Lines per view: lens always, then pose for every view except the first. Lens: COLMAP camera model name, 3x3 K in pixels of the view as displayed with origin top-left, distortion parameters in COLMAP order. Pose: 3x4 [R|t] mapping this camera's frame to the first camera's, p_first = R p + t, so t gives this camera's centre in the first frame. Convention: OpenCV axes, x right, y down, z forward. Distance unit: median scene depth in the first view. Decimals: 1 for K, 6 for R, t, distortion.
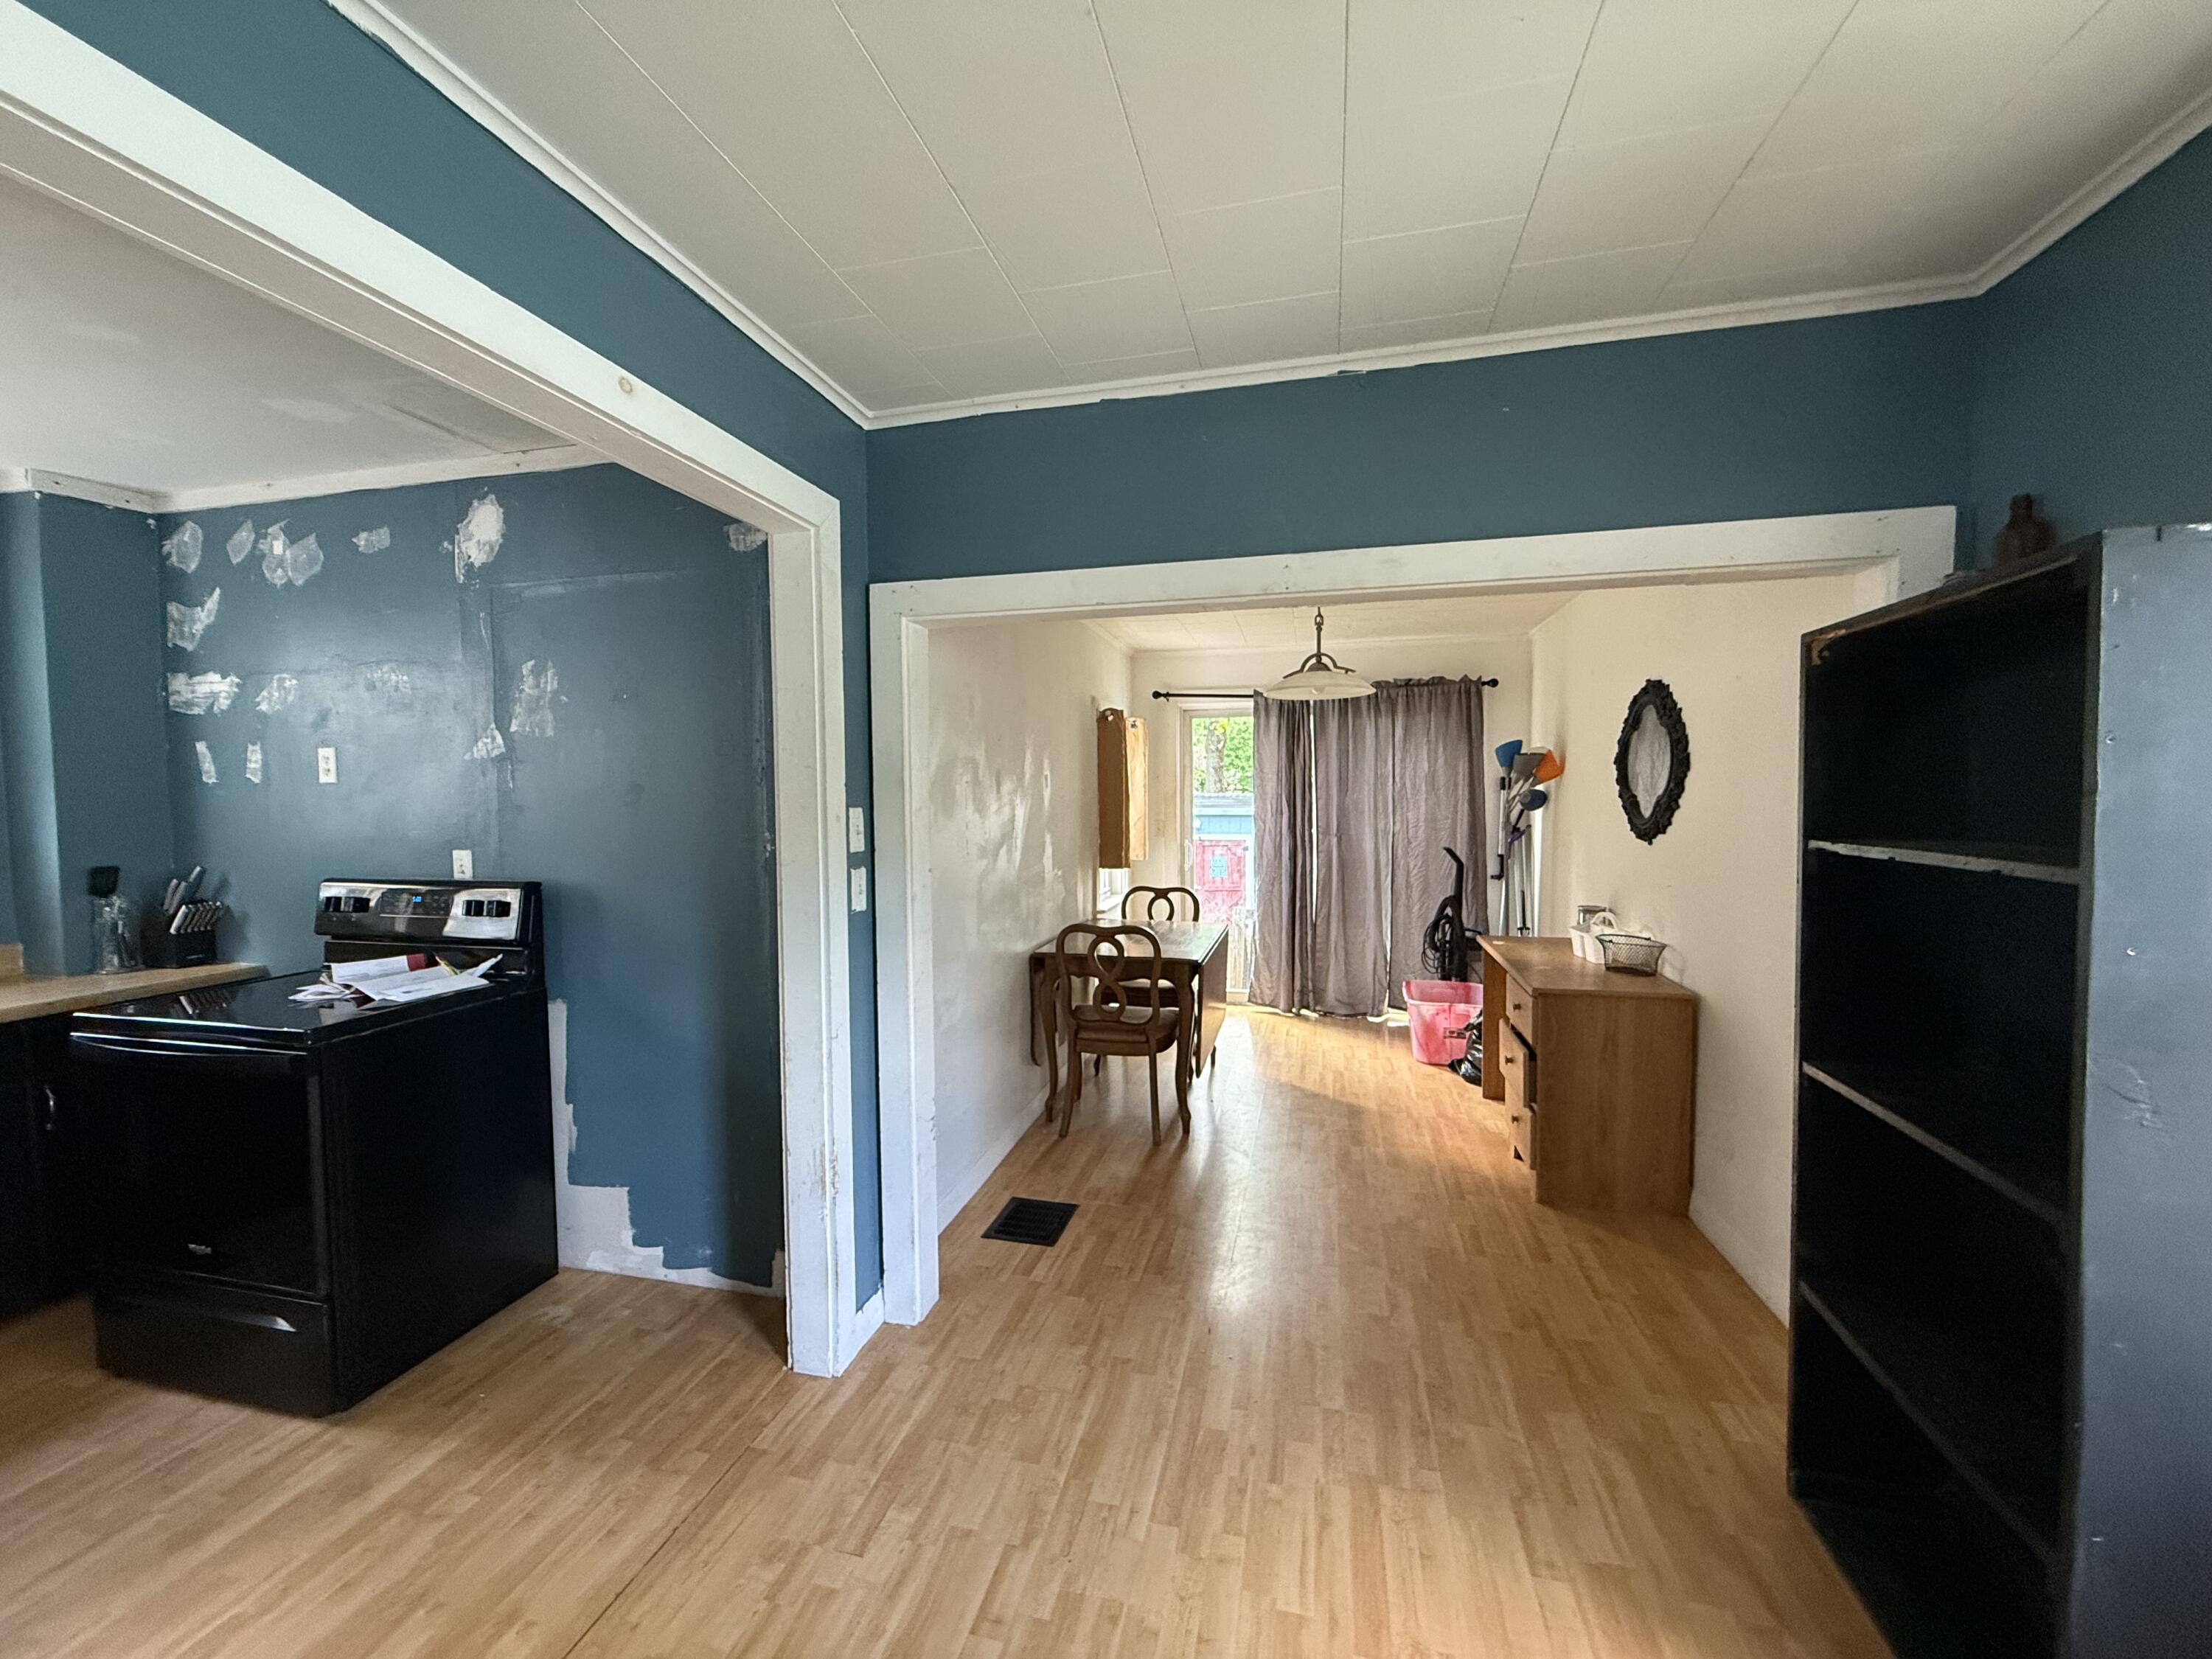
lens RADIAL K [[883.2, 0, 1105.4], [0, 883.2, 831.2], [0, 0, 1]] dist [0.000337, -0.000089]
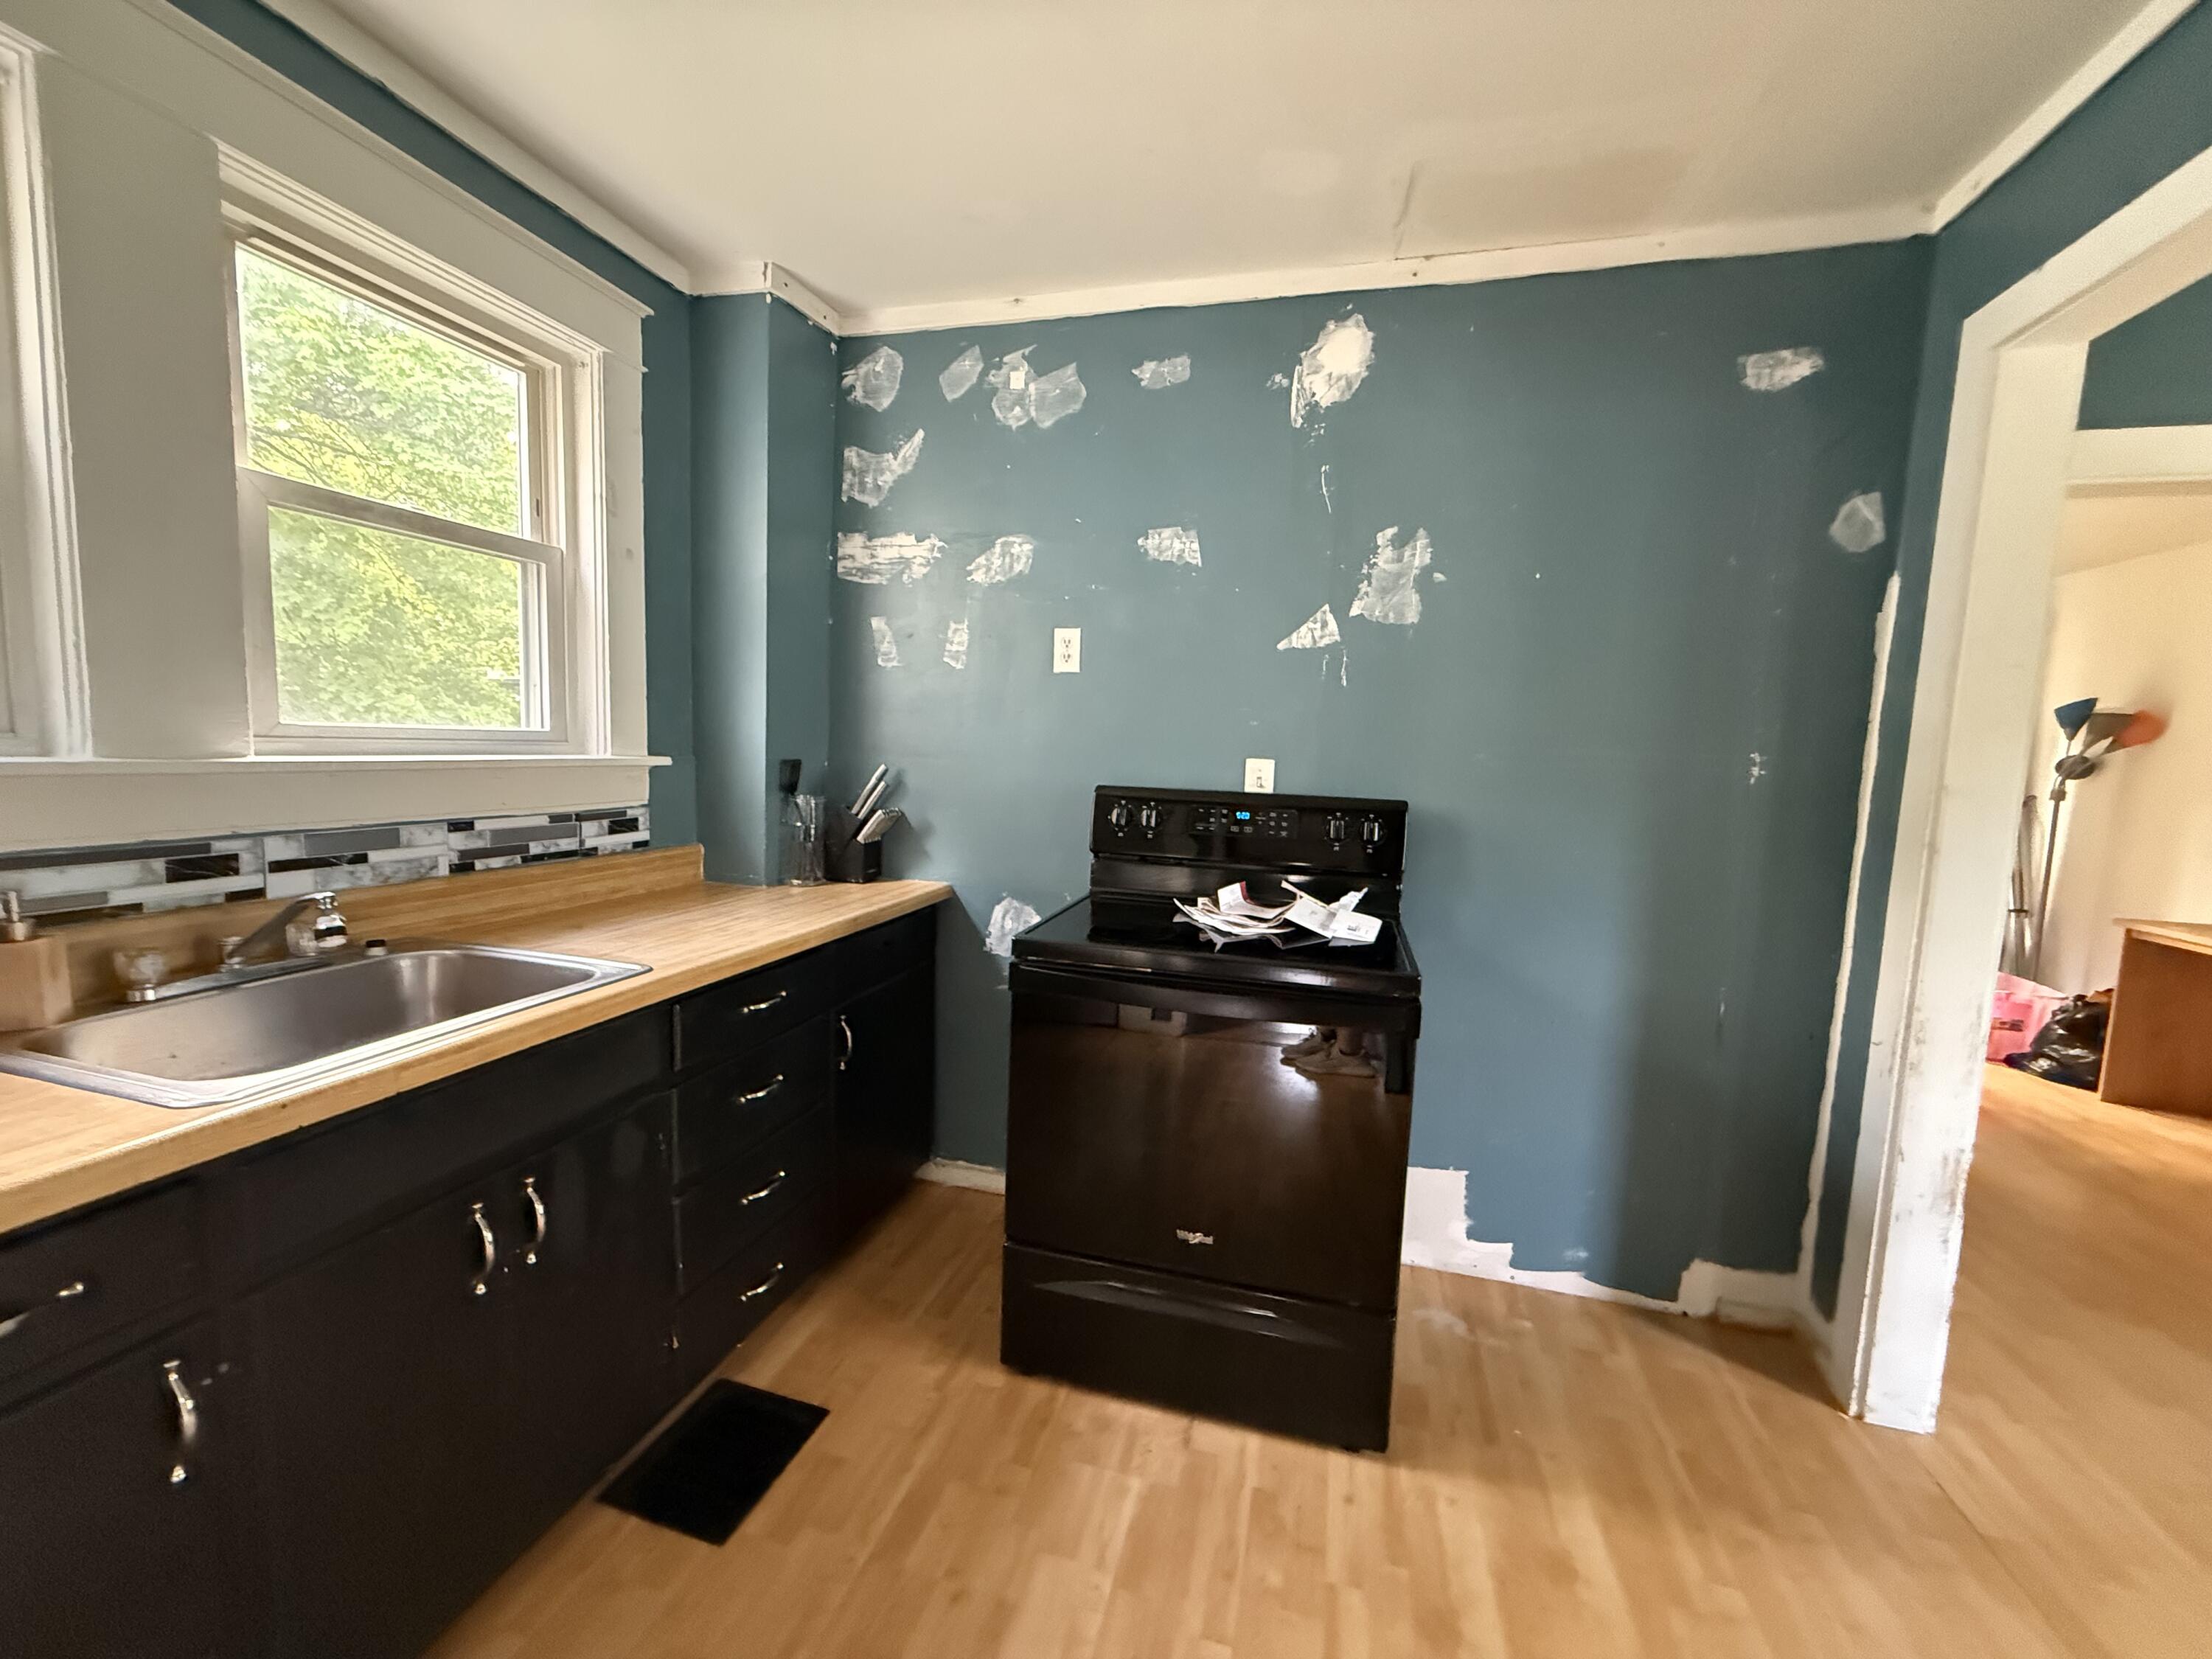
lens RADIAL K [[883.2, 0, 1098.7], [0, 883.2, 831.5], [0, 0, 1]] dist [0.000337, -0.000089]
pose [[0.998557, 0.049281, -0.021326, -0.785657], [-0.048100, 0.997449, 0.052738, 0.048218], [0.023870, -0.051636, 0.998381, 0.152827]]
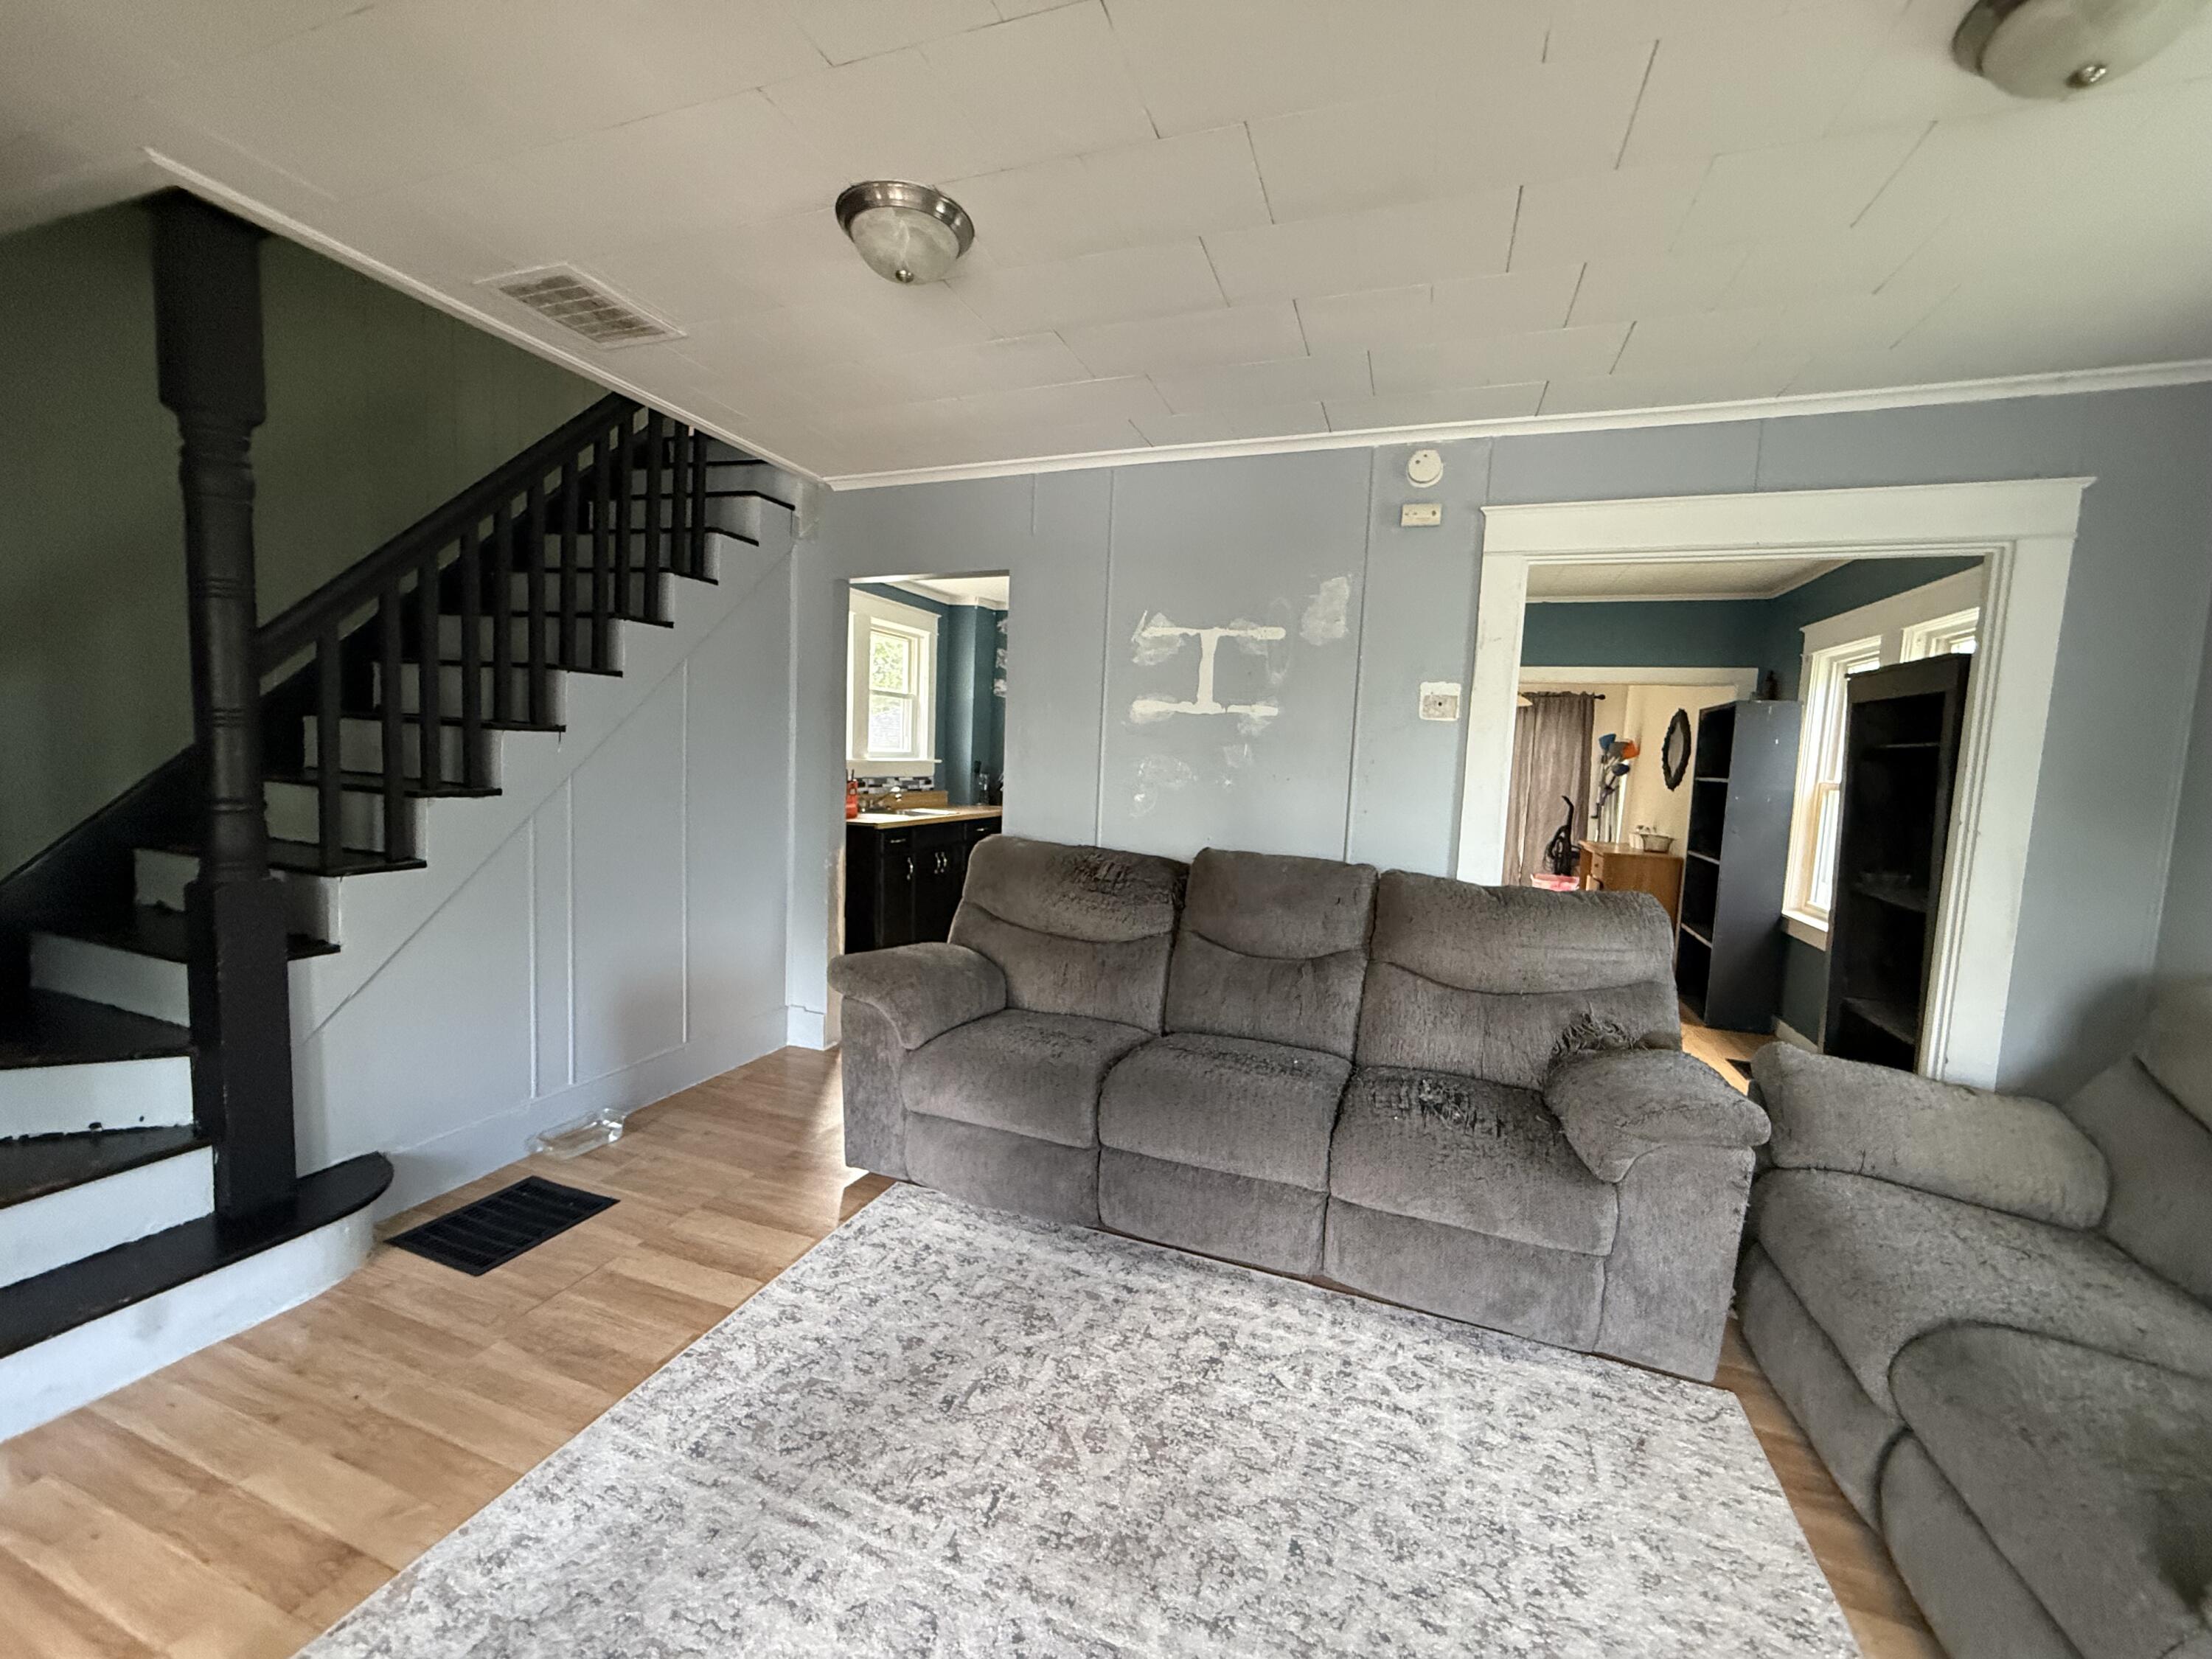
lens RADIAL K [[883.2, 0, 1109.2], [0, 883.2, 828.6], [0, 0, 1]] dist [0.000337, -0.000089]
pose [[0.993644, 0.059194, -0.095749, -0.522871], [-0.055200, 0.997512, 0.043841, 0.093523], [0.098106, -0.038277, 0.994440, -1.281416]]
